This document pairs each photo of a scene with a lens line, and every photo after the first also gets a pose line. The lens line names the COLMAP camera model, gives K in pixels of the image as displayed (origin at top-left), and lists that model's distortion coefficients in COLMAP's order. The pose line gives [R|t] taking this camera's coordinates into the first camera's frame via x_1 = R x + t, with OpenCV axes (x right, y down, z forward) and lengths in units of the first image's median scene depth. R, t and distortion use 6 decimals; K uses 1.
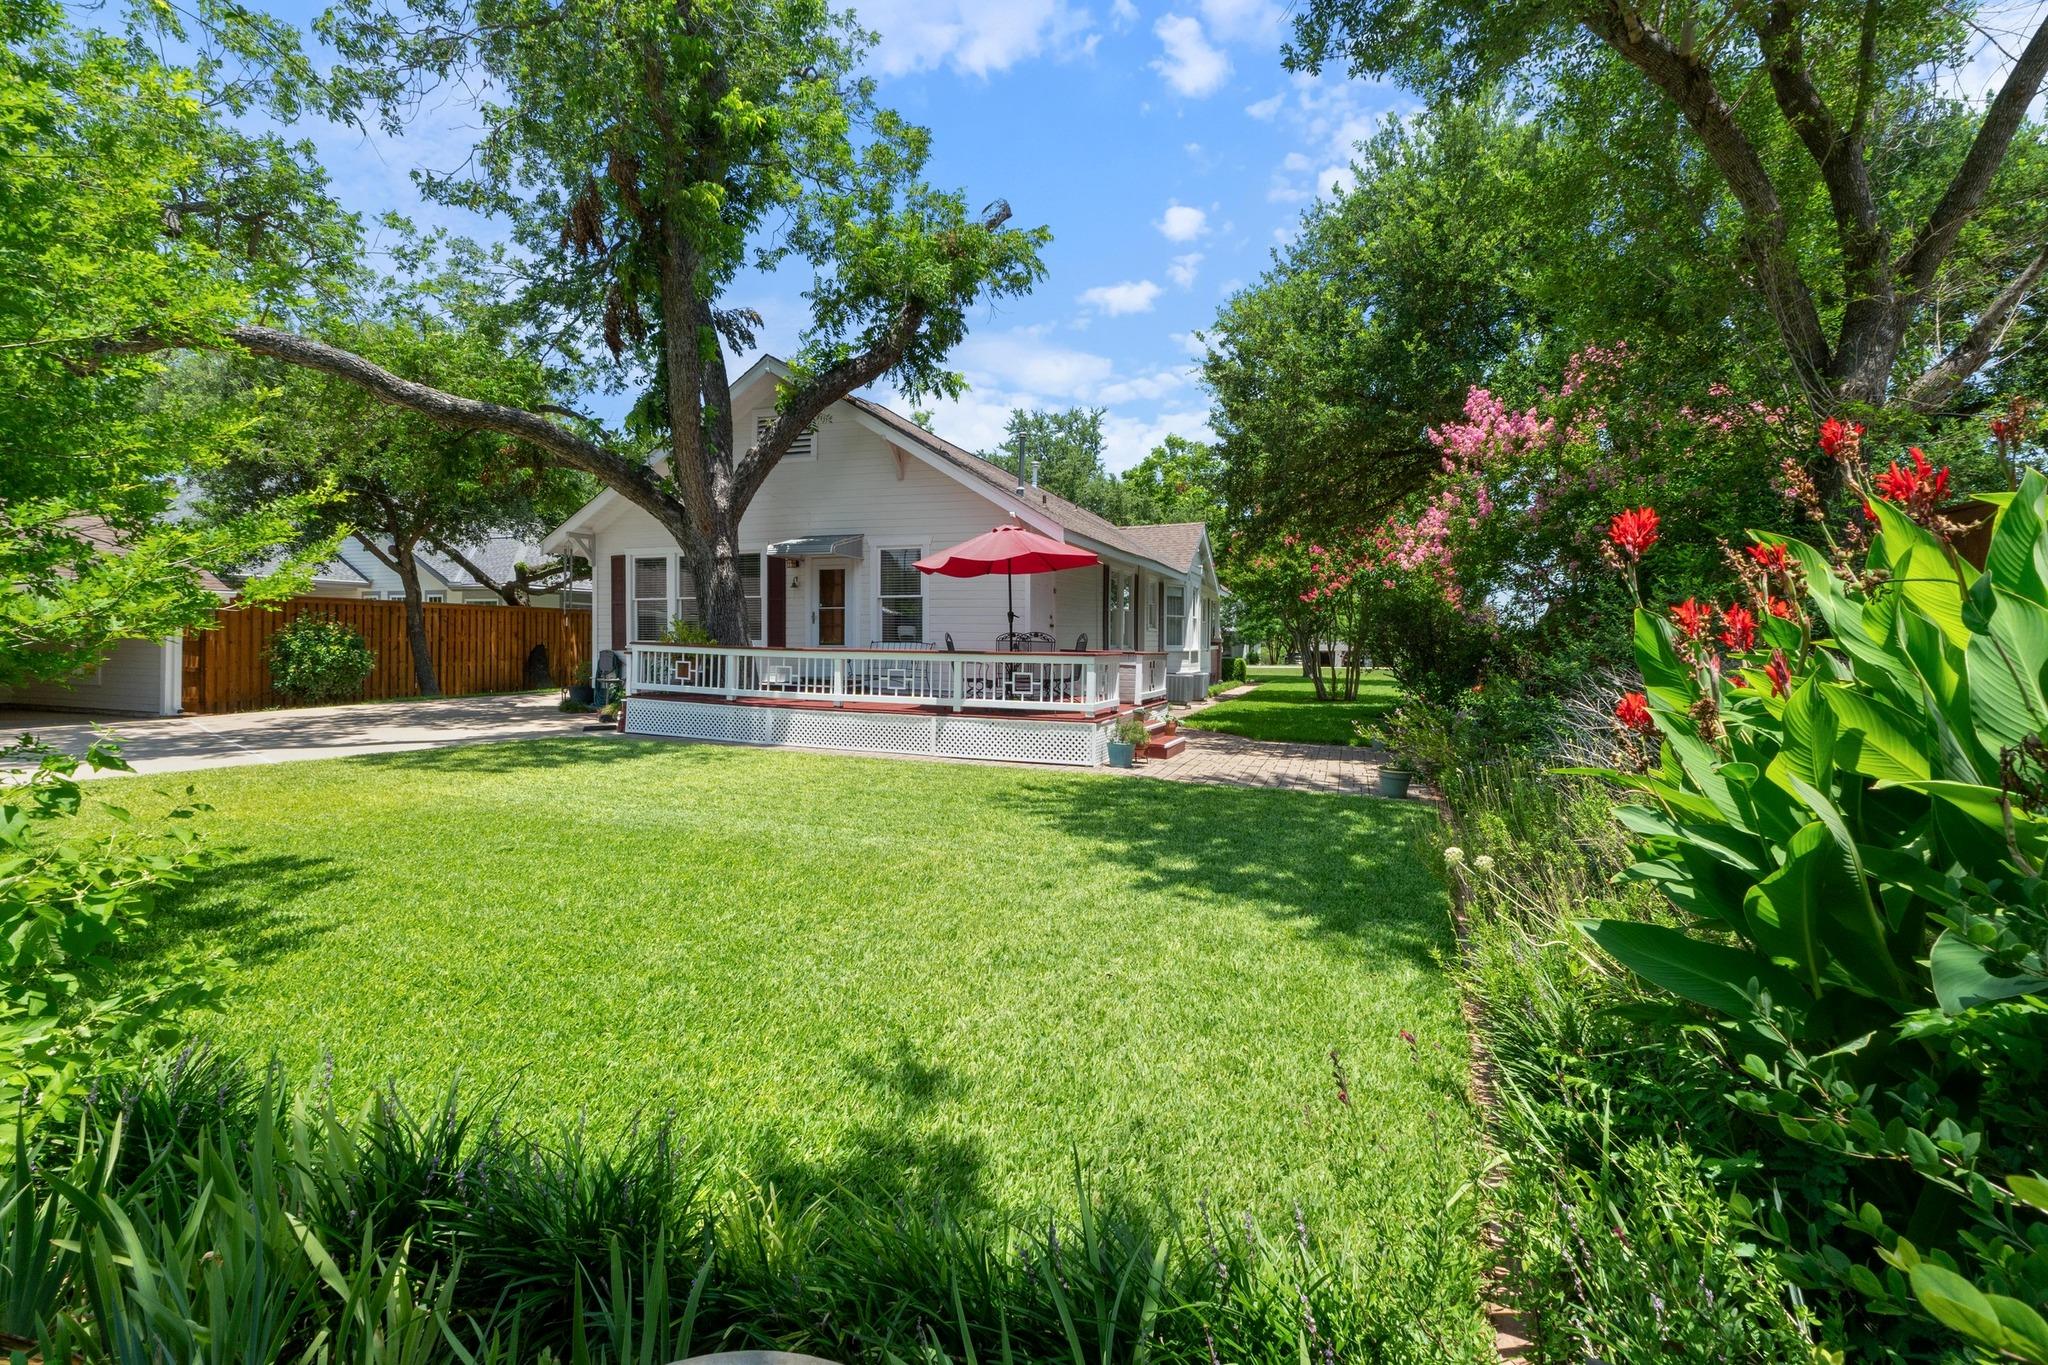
lens RADIAL K [[877.8, 0, 1021.0], [0, 877.8, 637.9], [0, 0, 1]] dist [-0.004429, -0.000525]
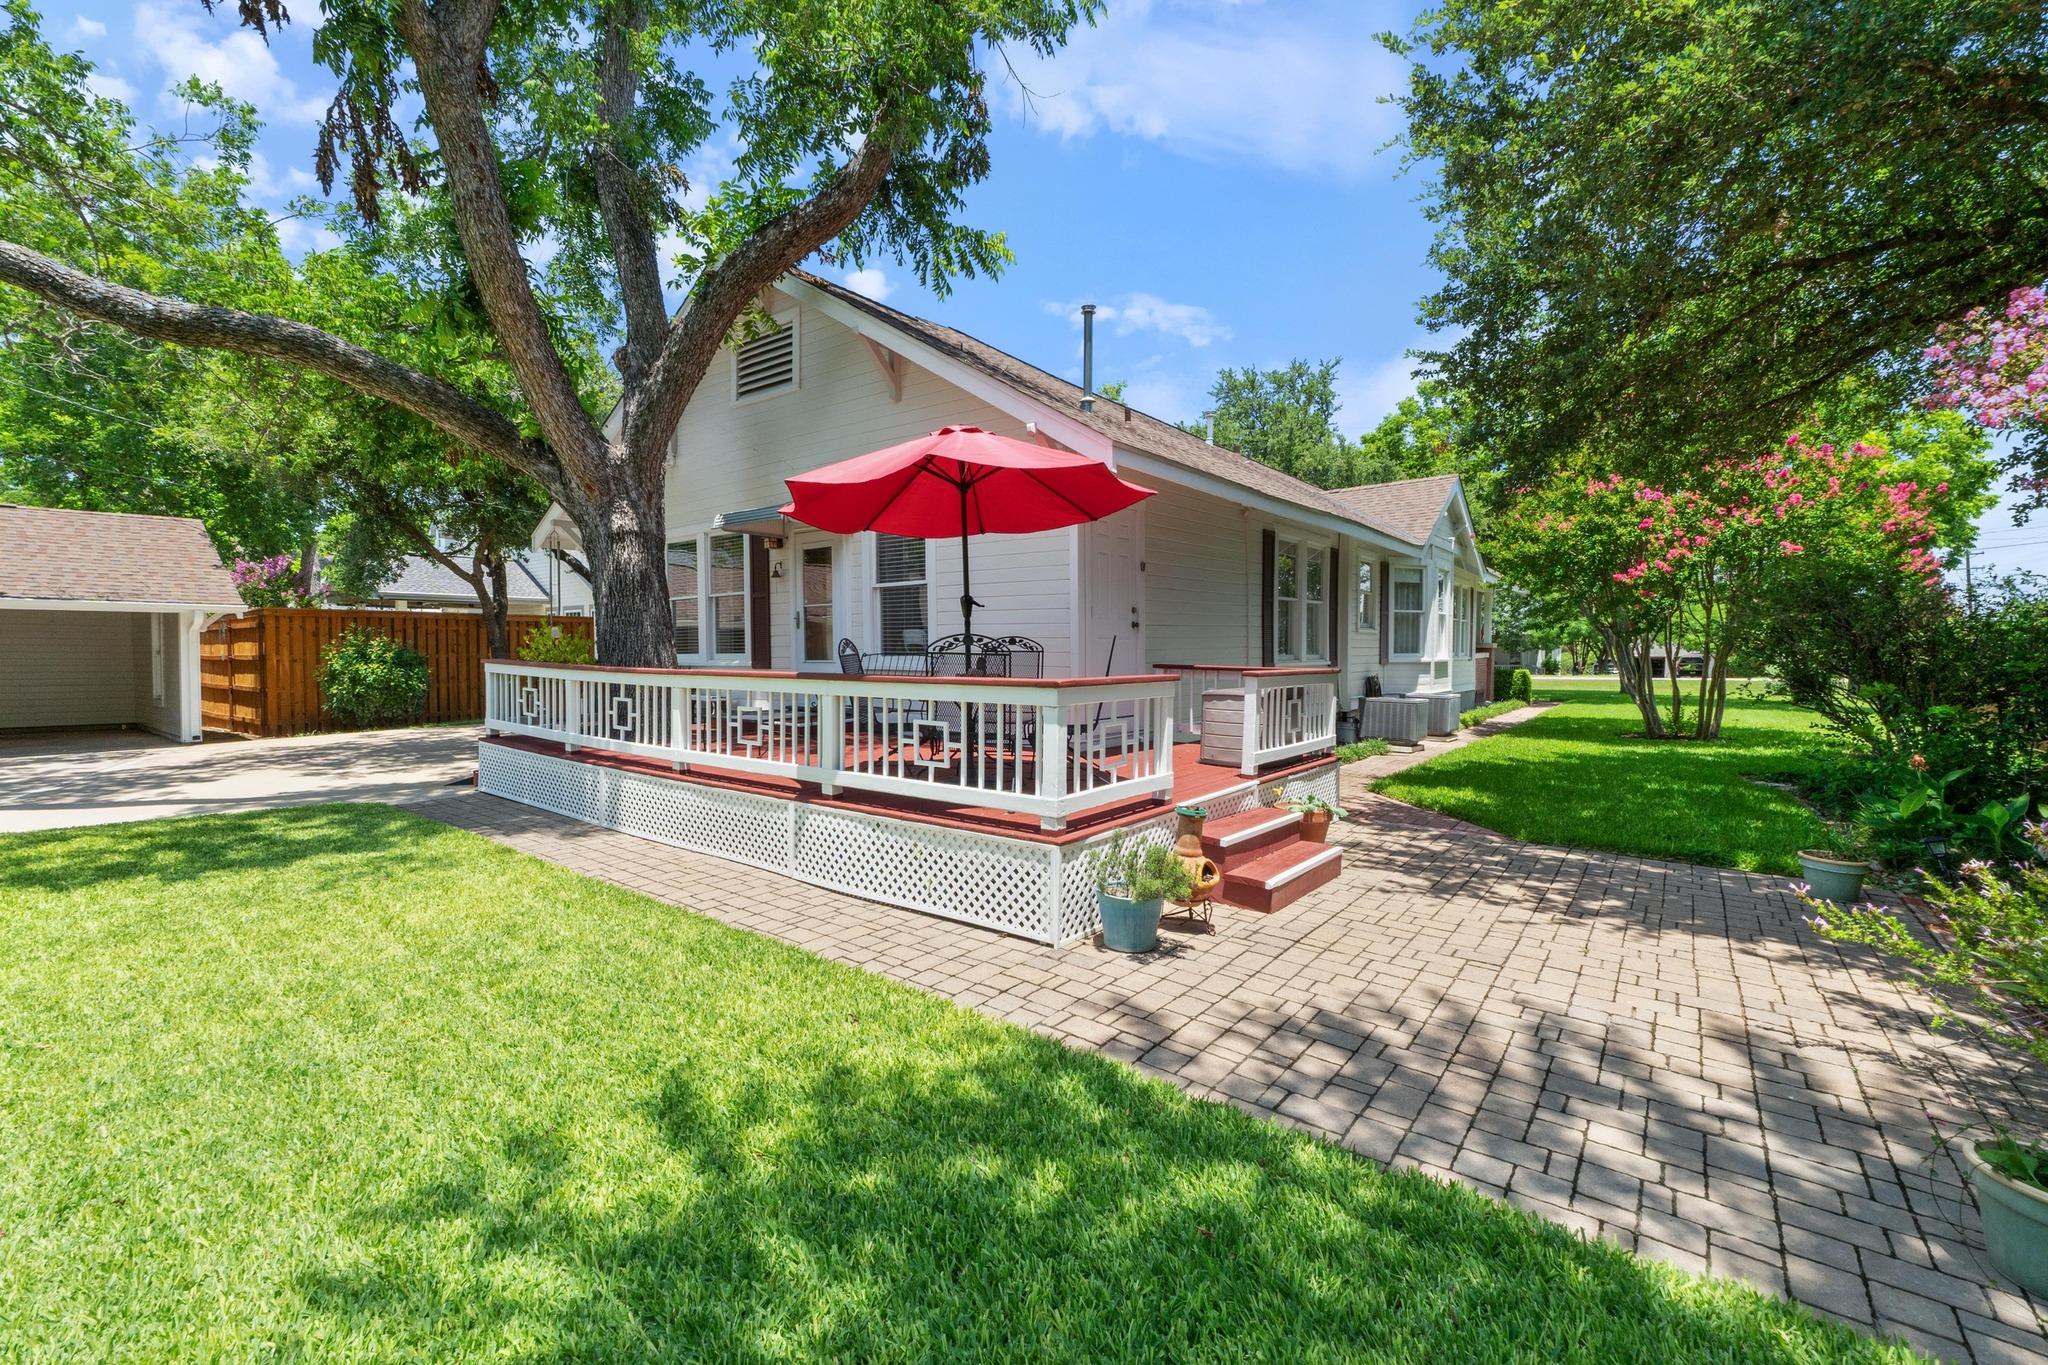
lens RADIAL K [[868.0, 0, 1018.2], [0, 868.0, 671.3], [0, 0, 1]] dist [-0.010611, -0.000400]
pose [[0.956005, -0.003788, -0.293325, 0.111215], [0.012147, 0.999570, 0.026682, 0.000918], [0.293098, -0.029071, 0.955640, 0.350192]]
